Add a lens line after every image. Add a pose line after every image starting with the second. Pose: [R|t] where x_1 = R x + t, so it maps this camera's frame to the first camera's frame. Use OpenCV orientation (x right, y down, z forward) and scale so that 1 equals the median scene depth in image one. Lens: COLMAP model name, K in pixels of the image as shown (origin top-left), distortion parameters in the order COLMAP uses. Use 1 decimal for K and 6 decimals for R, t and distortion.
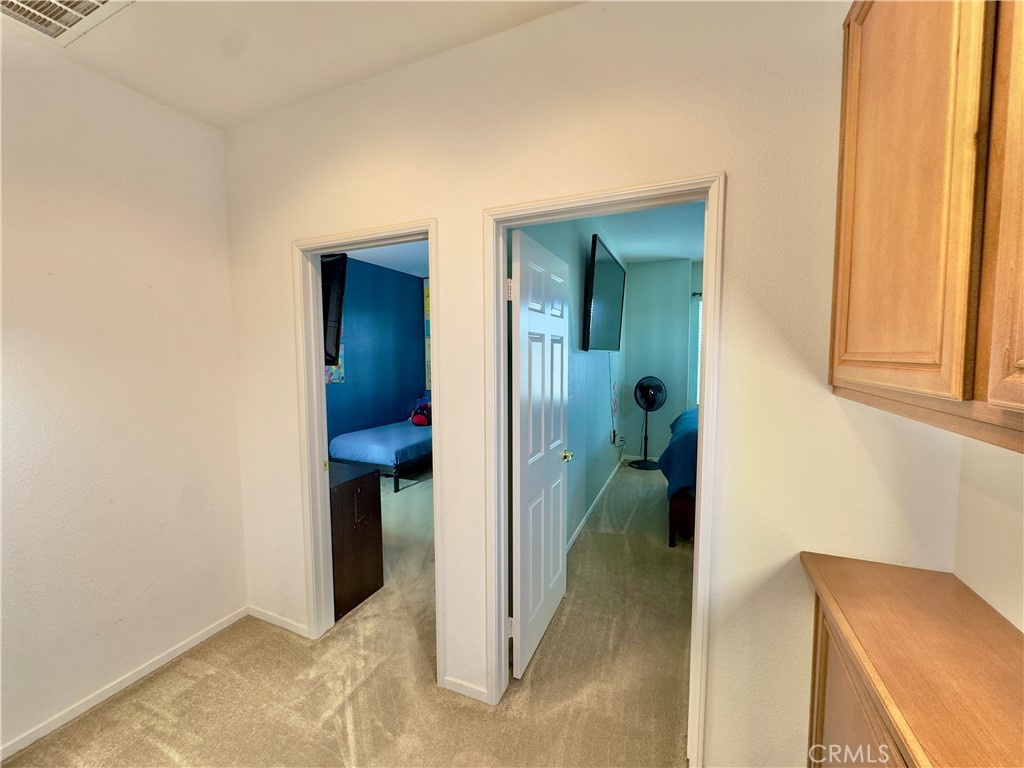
lens RADIAL K [[411.5, 0, 512.0], [0, 411.5, 384.0], [0, 0, 1]] dist [0.000076, 0.000387]
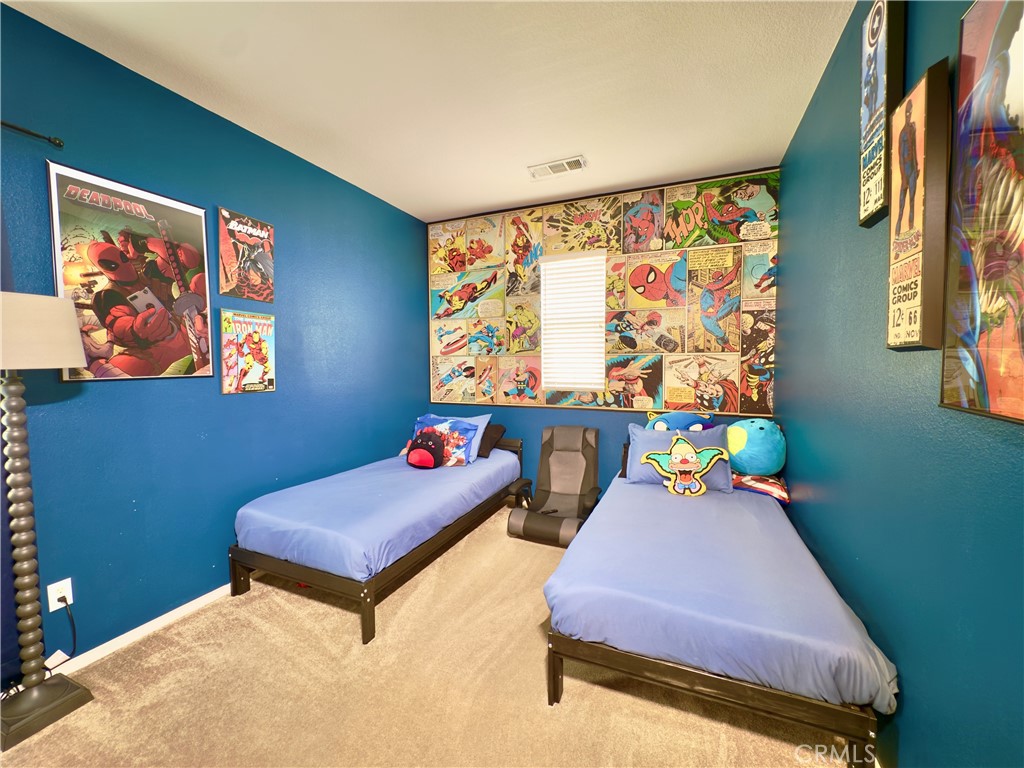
lens RADIAL K [[411.5, 0, 512.0], [0, 411.5, 384.0], [0, 0, 1]] dist [0.000076, 0.000387]
pose [[0.999999, 0.001338, -0.000304, -0.118270], [-0.001344, 0.999777, -0.021079, -0.001235], [0.000276, 0.021080, 0.999778, 0.516552]]
